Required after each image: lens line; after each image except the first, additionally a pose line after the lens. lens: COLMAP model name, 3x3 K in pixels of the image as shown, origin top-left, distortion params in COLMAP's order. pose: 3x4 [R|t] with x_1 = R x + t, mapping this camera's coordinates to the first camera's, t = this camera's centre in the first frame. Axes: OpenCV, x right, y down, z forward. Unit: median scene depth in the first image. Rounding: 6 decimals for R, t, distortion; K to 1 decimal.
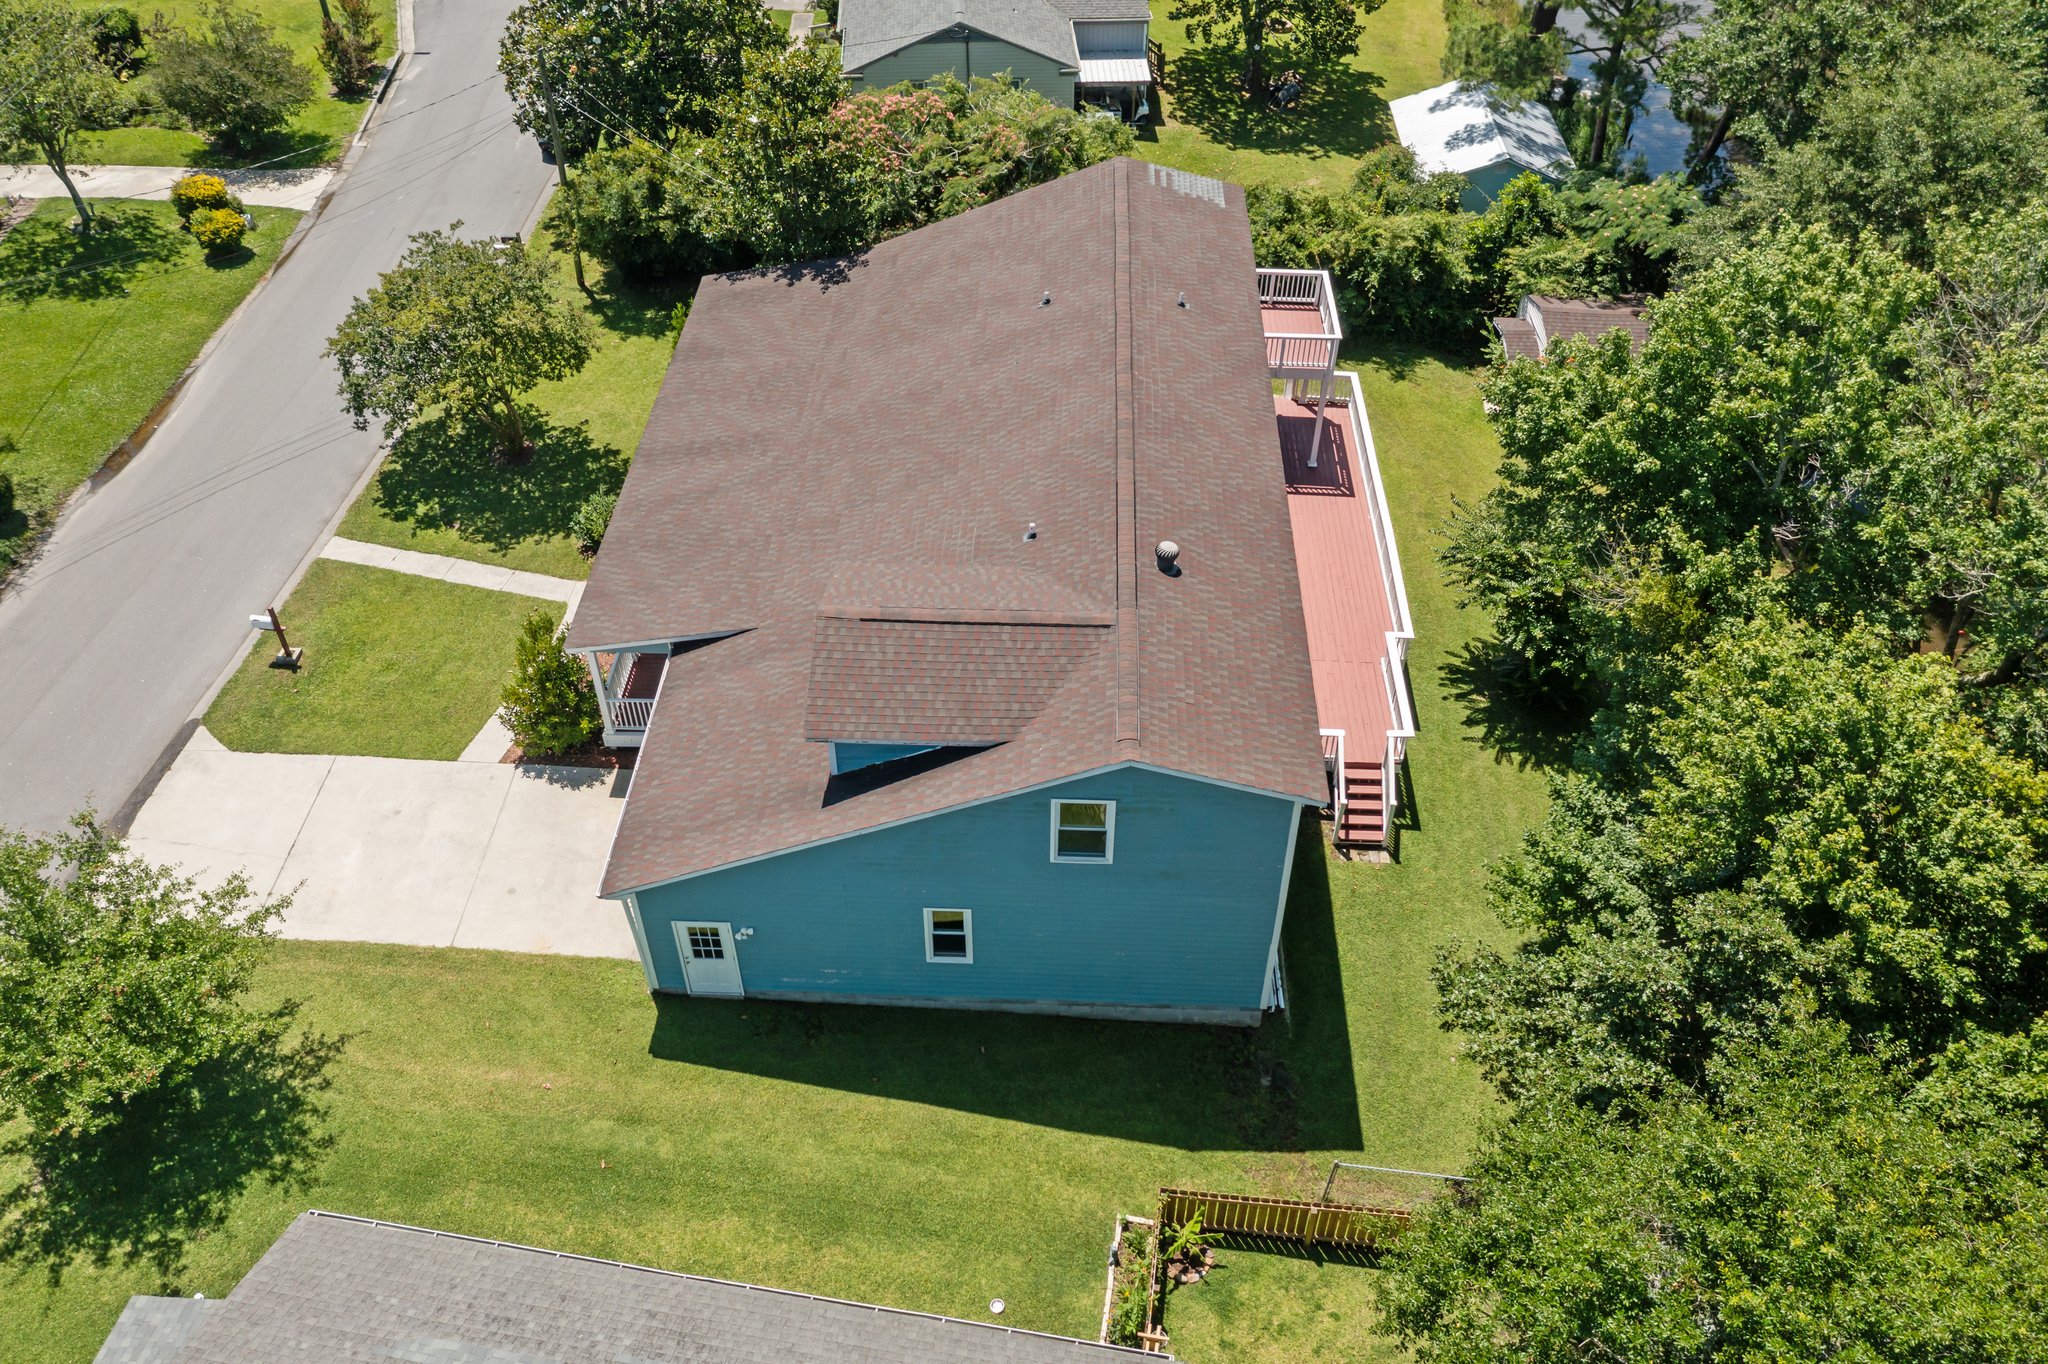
lens RADIAL K [[1605.6, 0, 1020.9], [0, 1605.6, 689.5], [0, 0, 1]] dist [-0.013332, -0.004471]
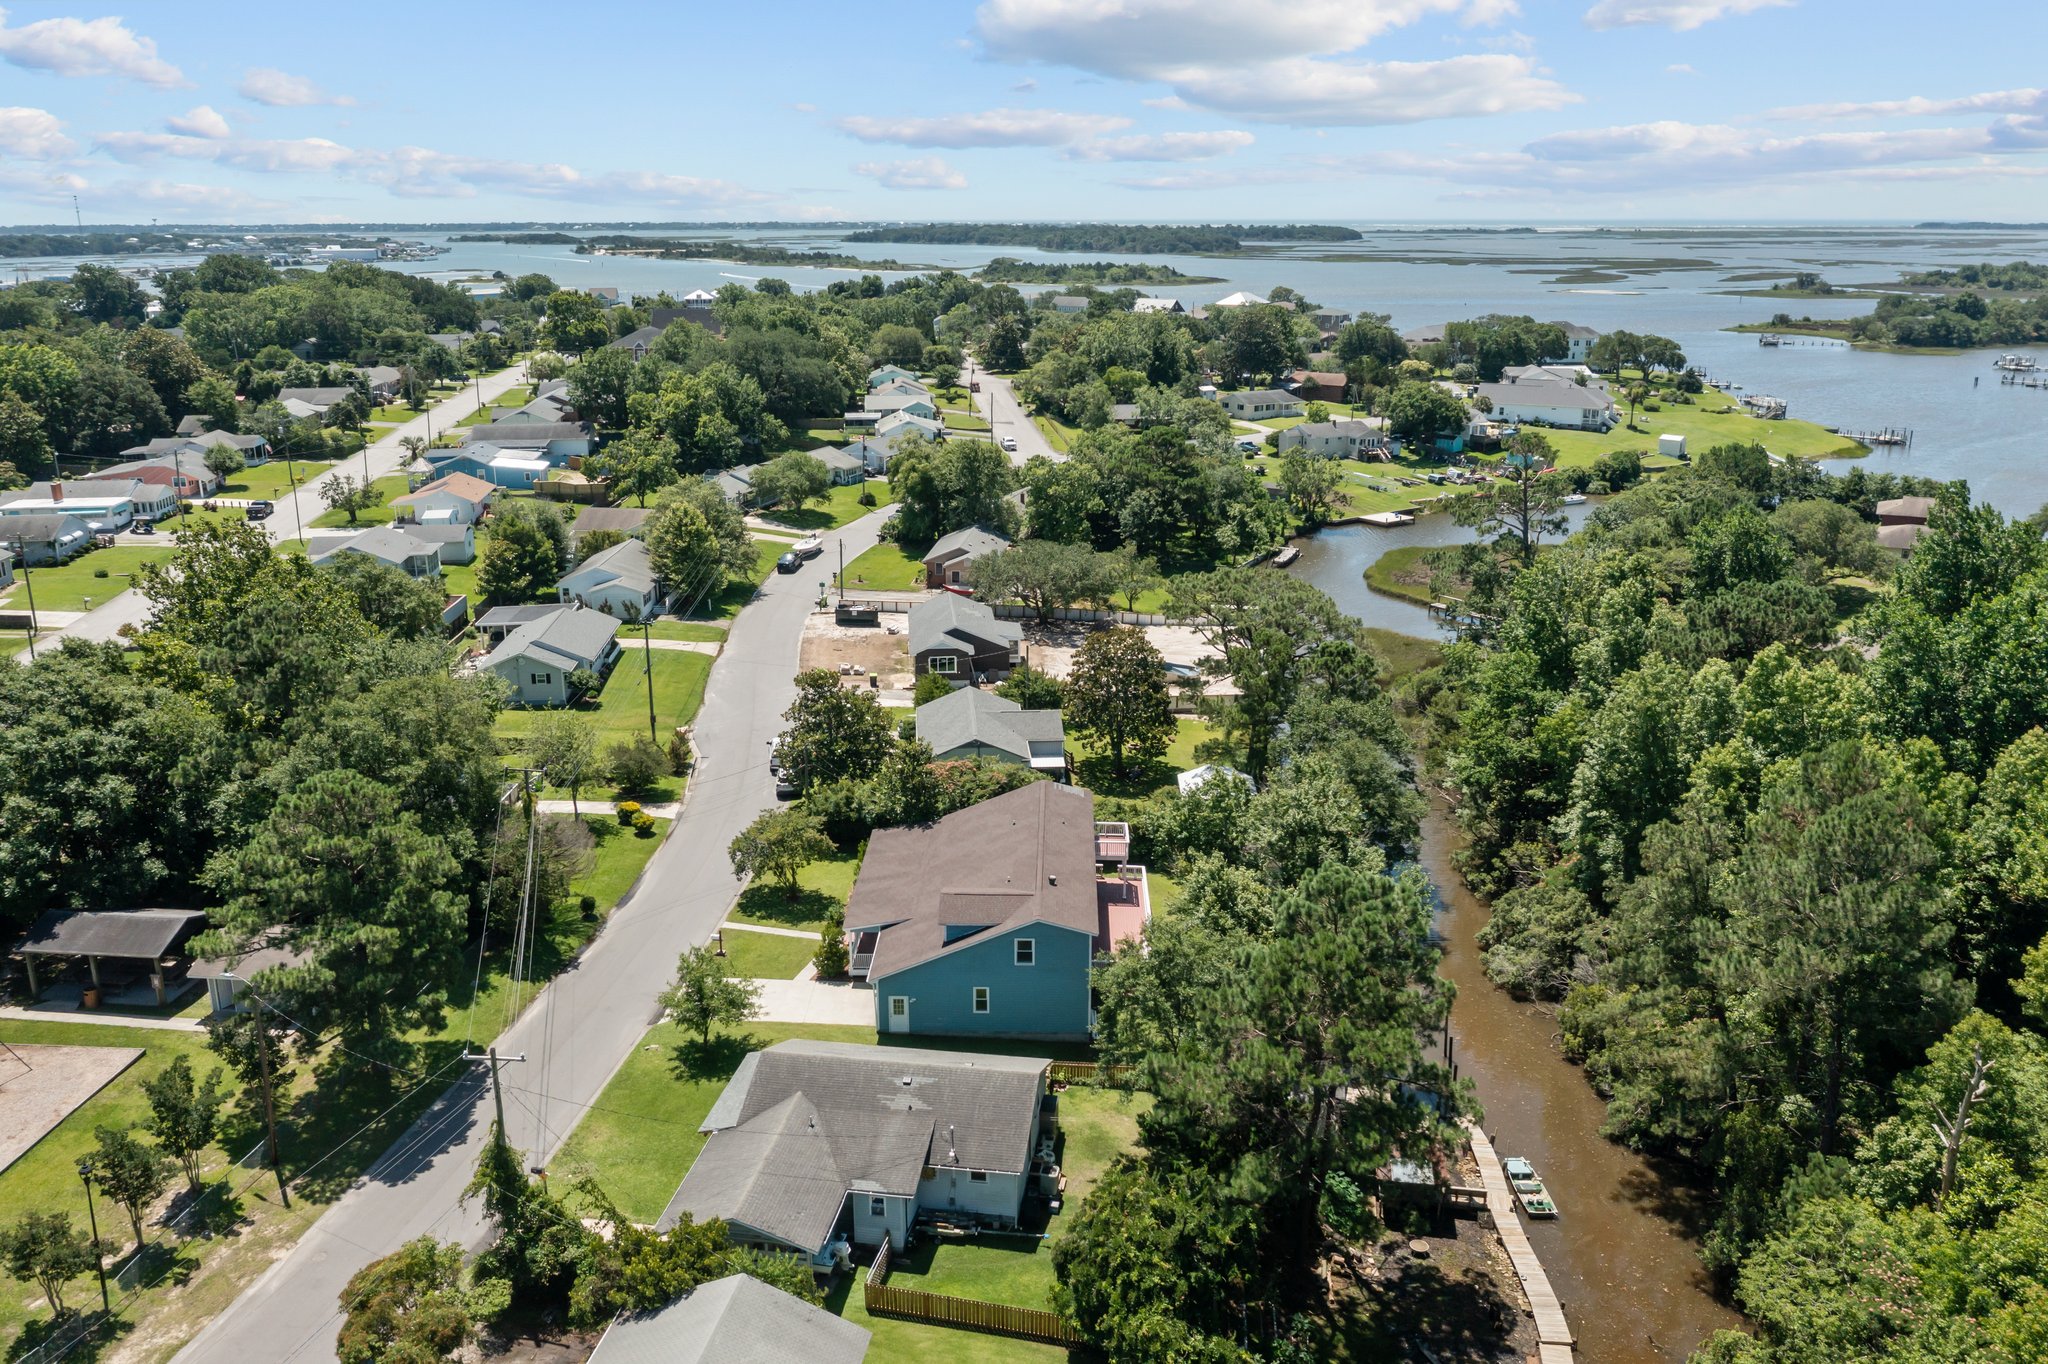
lens RADIAL K [[1605.6, 0, 1023.7], [0, 1605.6, 681.9], [0, 0, 1]] dist [-0.013332, -0.004471]
pose [[0.999869, -0.004330, 0.015620, -0.006704], [0.010858, 0.894401, -0.447134, 0.632892], [-0.012034, 0.447245, 0.894330, -1.276259]]
